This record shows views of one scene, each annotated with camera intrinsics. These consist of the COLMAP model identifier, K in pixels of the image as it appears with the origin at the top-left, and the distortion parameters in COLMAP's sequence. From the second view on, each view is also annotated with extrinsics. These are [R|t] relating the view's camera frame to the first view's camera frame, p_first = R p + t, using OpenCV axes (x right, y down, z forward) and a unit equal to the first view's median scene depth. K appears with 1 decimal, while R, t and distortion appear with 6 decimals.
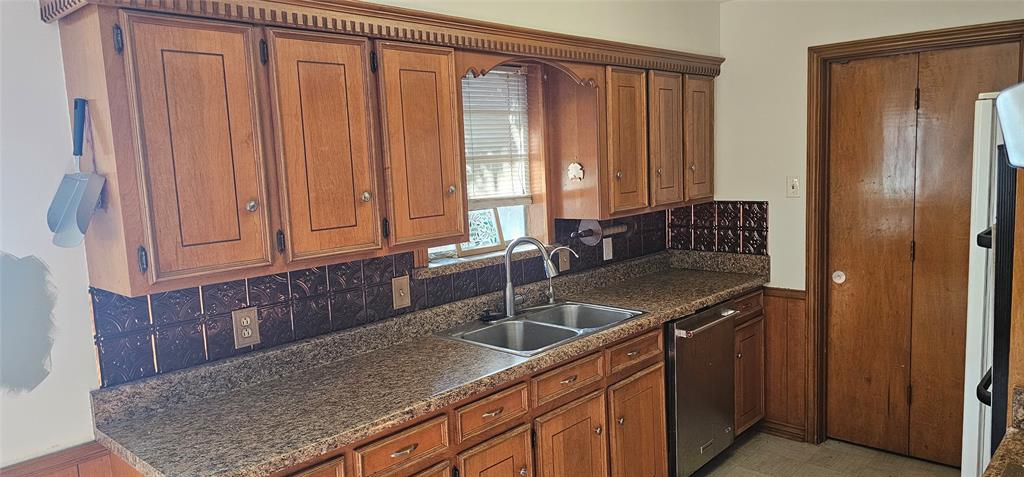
lens RADIAL K [[678.4, 0, 514.5], [0, 678.4, 247.9], [0, 0, 1]] dist [0.068057, -0.065489]
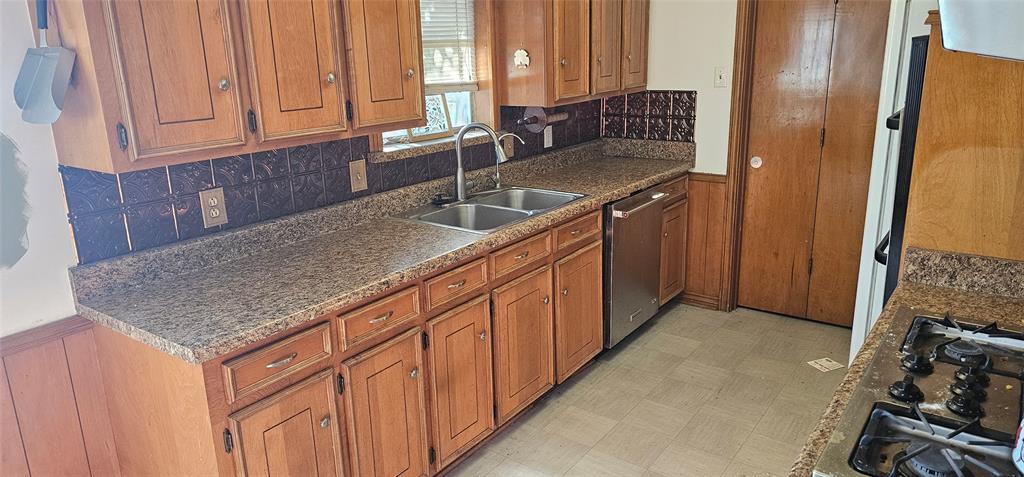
lens RADIAL K [[676.7, 0, 512.0], [0, 676.7, 238.5], [0, 0, 1]] dist [0.092836, -0.114027]
pose [[0.992813, -0.014011, 0.118855, -0.058510], [-0.002975, 0.989926, 0.141552, 0.012628], [-0.119641, -0.140888, 0.982770, -0.052992]]
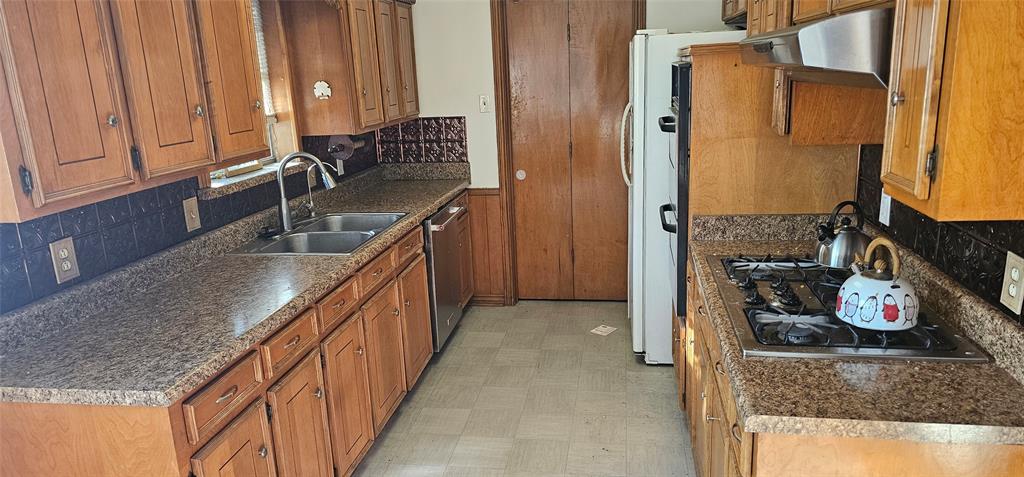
lens RADIAL K [[678.4, 0, 514.5], [0, 678.4, 247.9], [0, 0, 1]] dist [0.068057, -0.065489]
pose [[0.831771, -0.131777, 0.539251, -0.314705], [0.076548, 0.989363, 0.123698, 0.026181], [-0.549815, -0.061610, 0.833011, -0.080161]]
